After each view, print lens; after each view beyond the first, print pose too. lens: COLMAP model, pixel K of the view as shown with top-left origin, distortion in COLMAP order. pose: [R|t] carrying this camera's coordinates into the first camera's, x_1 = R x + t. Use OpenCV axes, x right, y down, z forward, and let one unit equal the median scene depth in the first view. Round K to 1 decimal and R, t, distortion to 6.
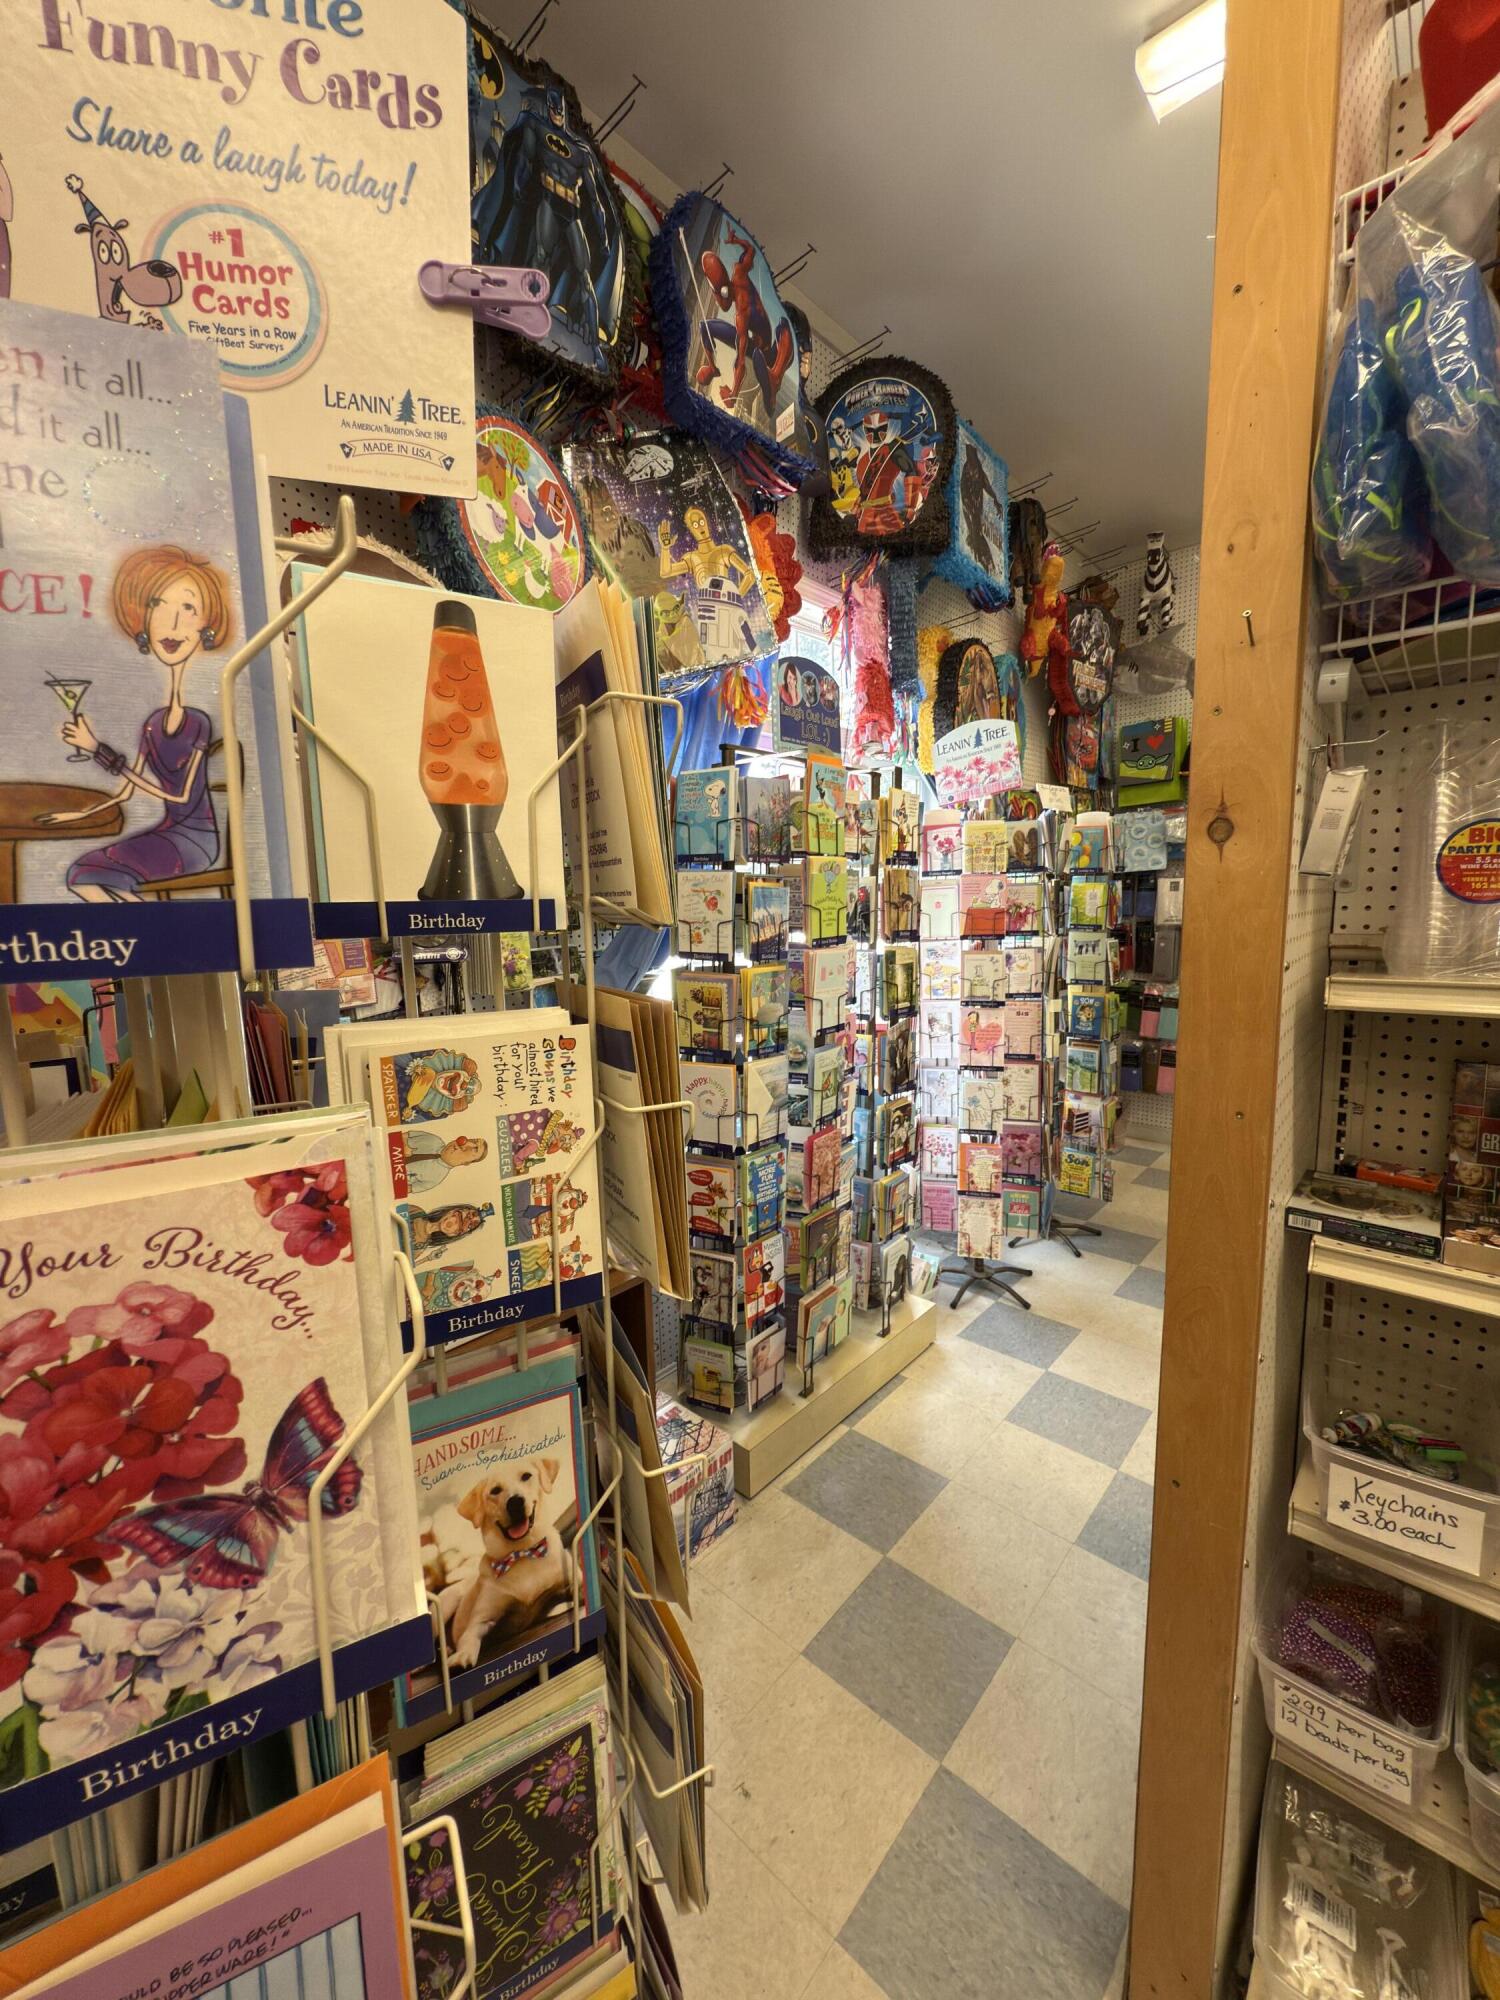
lens RADIAL K [[793.5, 0, 750.0], [0, 793.5, 1000.0], [0, 0, 1]] dist [-0.000081, -0.000114]
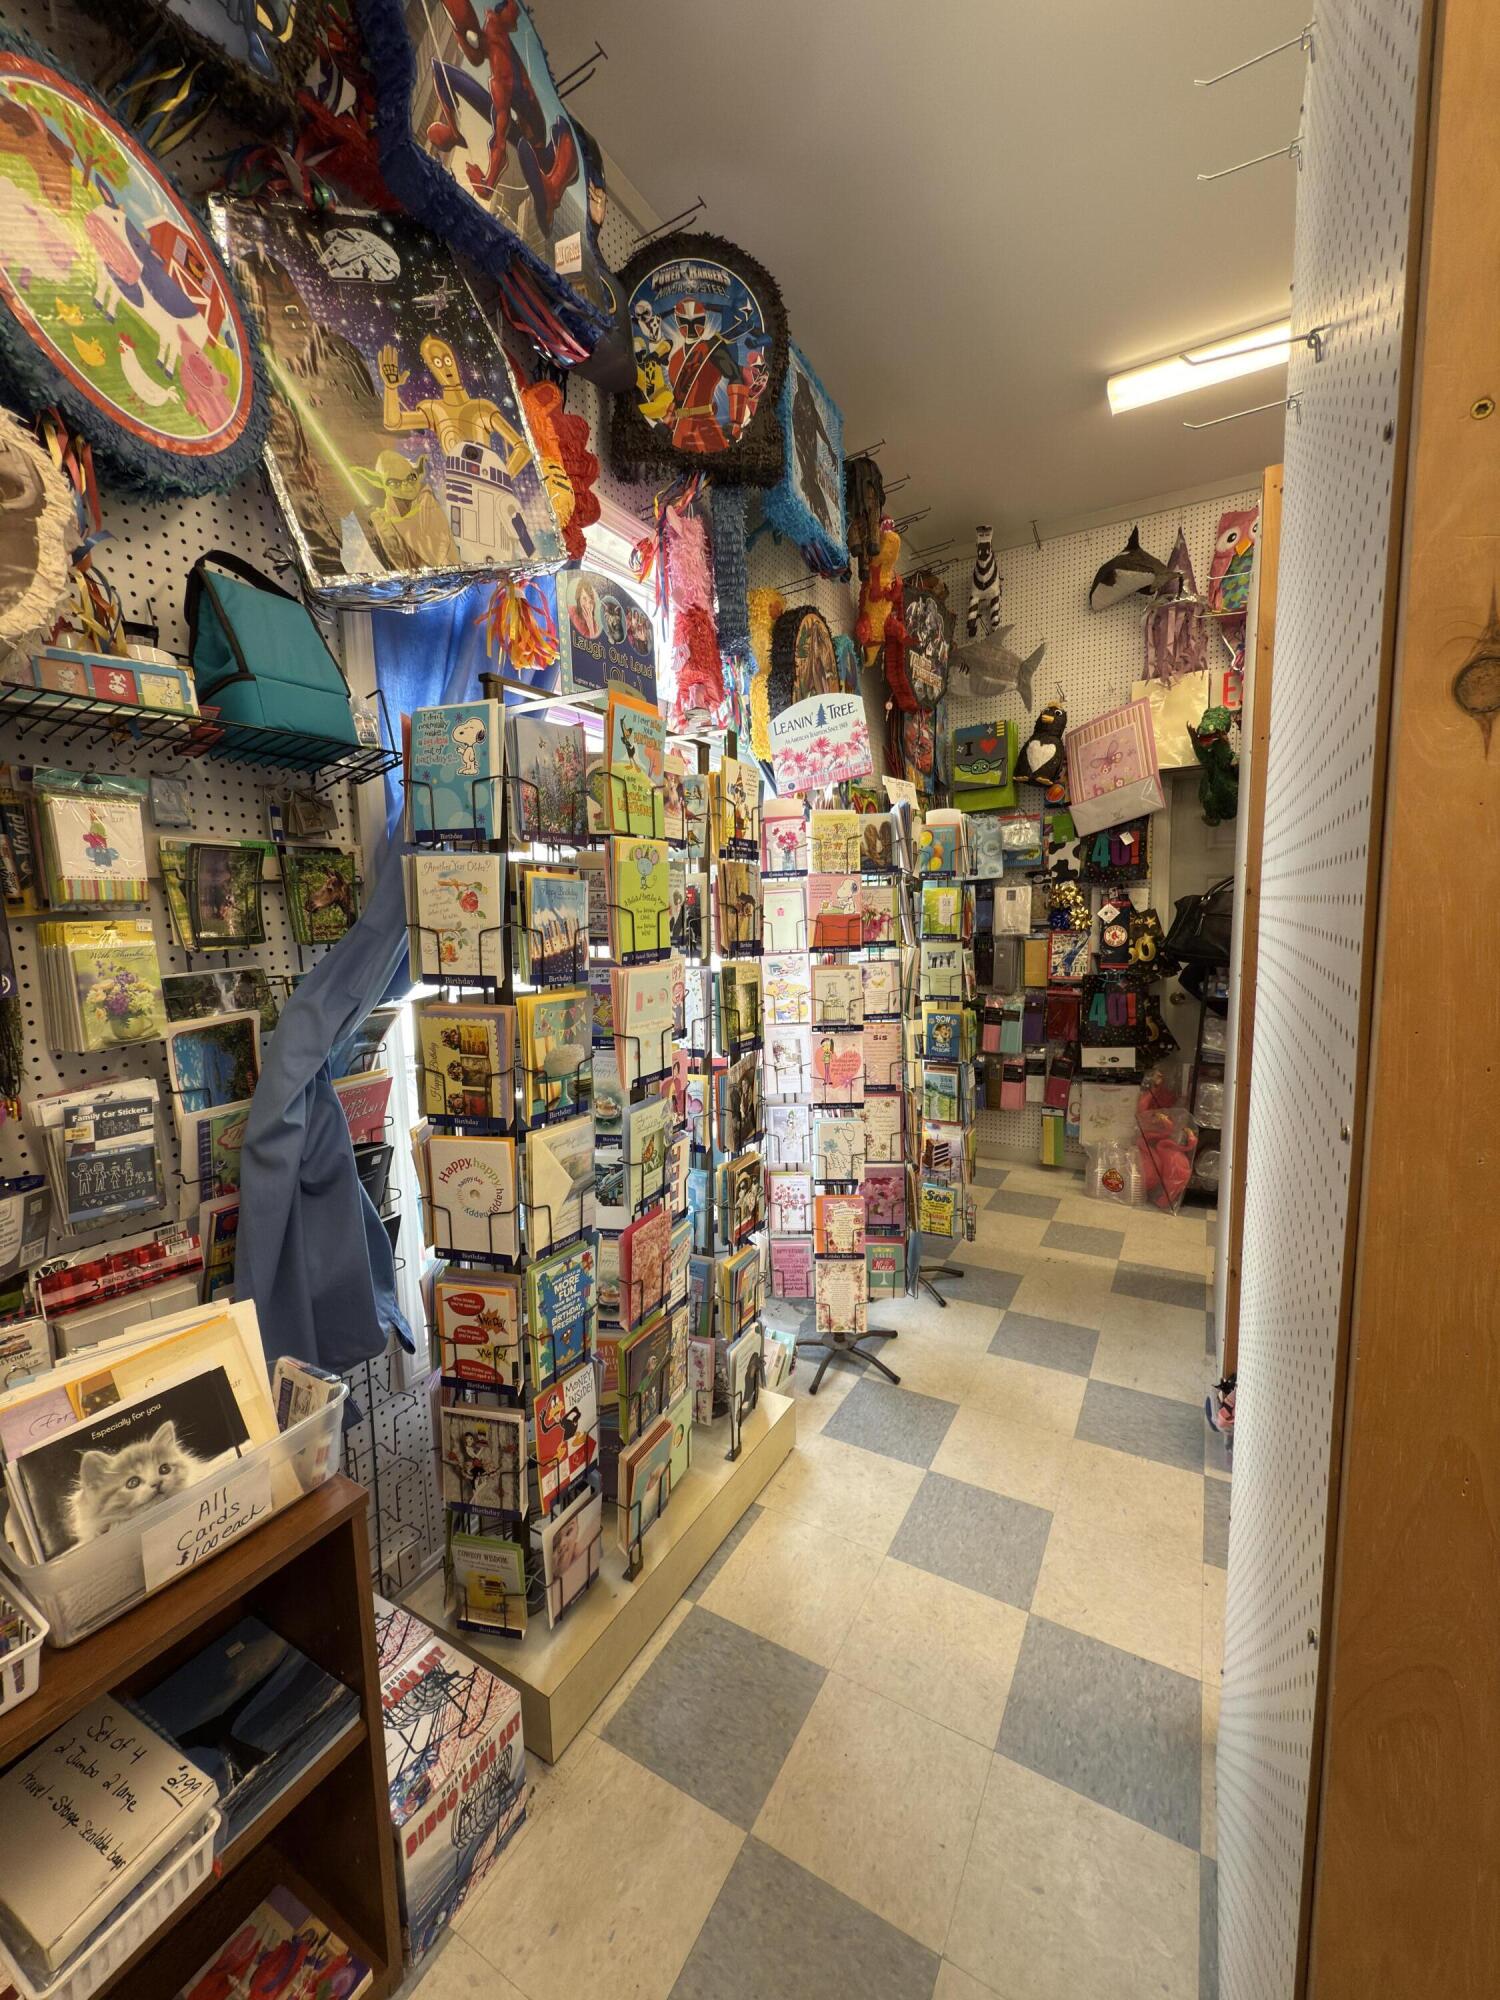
lens RADIAL K [[793.5, 0, 750.0], [0, 793.5, 1000.0], [0, 0, 1]] dist [-0.000081, -0.000114]
pose [[0.977584, -0.024982, 0.209058, 0.033798], [0.029248, 0.999422, -0.017337, -0.015669], [-0.208504, 0.023063, 0.977750, 0.232165]]
